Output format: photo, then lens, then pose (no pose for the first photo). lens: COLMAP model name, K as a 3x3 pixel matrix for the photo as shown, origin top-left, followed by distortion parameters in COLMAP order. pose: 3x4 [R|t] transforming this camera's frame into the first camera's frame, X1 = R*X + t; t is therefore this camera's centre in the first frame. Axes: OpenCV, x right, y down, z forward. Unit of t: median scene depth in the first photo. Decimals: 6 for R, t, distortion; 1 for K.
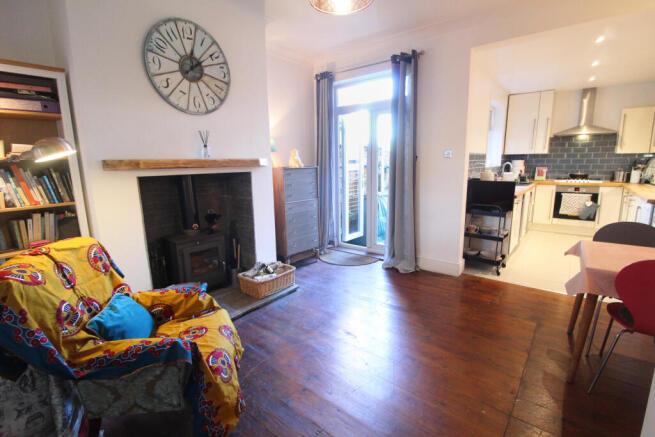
lens RADIAL K [[303.7, 0, 327.5], [0, 303.7, 218.5], [0, 0, 1]] dist [-0.013726, -0.000206]
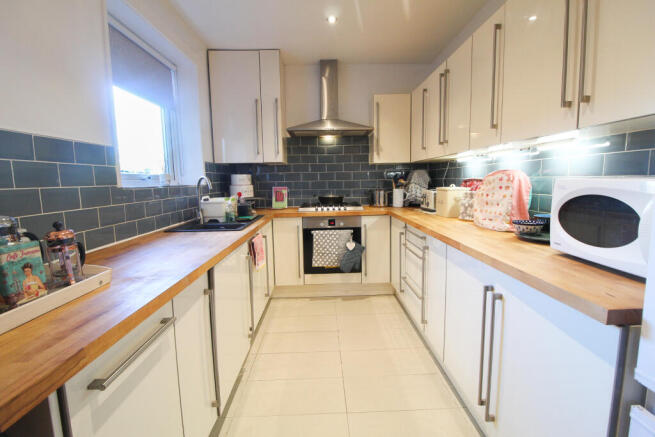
lens RADIAL K [[303.7, 0, 327.5], [0, 303.7, 218.5], [0, 0, 1]] dist [-0.013726, -0.000206]
pose [[0.761966, -0.076201, 0.643118, 0.433347], [0.124851, 0.991709, -0.030419, -0.085818], [-0.635468, 0.103473, 0.765162, 0.539873]]
